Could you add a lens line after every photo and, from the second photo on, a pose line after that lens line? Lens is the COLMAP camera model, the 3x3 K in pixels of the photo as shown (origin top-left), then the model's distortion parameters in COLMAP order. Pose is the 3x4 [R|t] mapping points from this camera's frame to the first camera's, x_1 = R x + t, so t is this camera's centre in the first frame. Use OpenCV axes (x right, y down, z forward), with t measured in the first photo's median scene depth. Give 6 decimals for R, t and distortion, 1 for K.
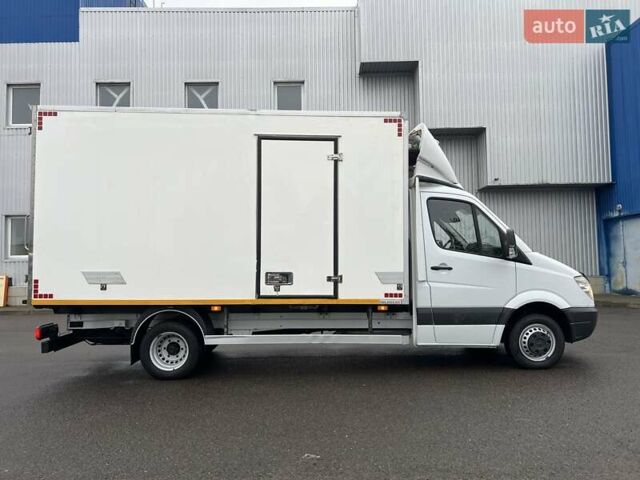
lens RADIAL K [[486.7, 0, 323.0], [0, 486.7, 238.2], [0, 0, 1]] dist [0.091647, -0.125926]
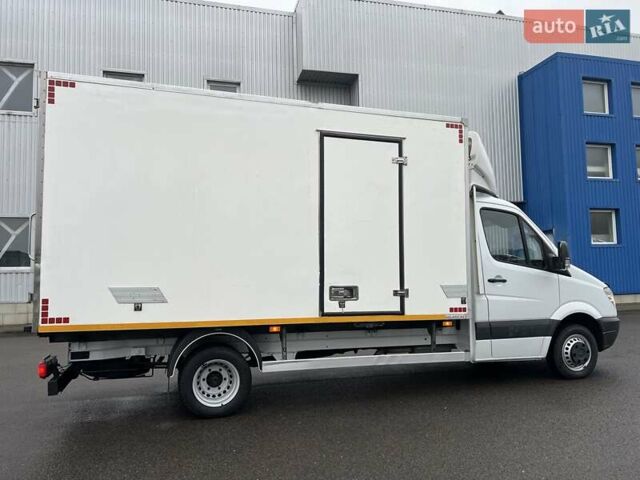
lens RADIAL K [[486.3, 0, 323.4], [0, 486.3, 240.1], [0, 0, 1]] dist [0.067634, -0.070067]
pose [[0.965453, 0.014956, 0.260149, -0.348646], [-0.009656, 0.999719, -0.021642, 0.005549], [-0.260400, 0.018382, 0.965326, 0.148859]]
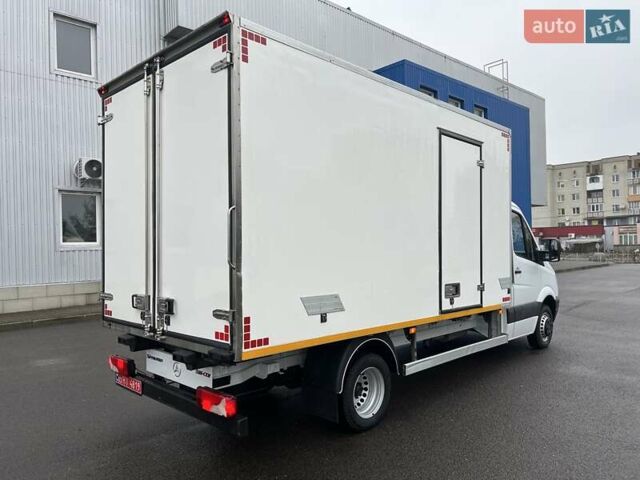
lens RADIAL K [[486.7, 0, 323.0], [0, 486.7, 238.2], [0, 0, 1]] dist [0.091647, -0.125926]
pose [[0.725371, 0.010899, 0.688271, -0.875265], [-0.032494, 0.999302, 0.018422, -0.023381], [-0.687590, -0.035727, 0.725219, 0.491206]]
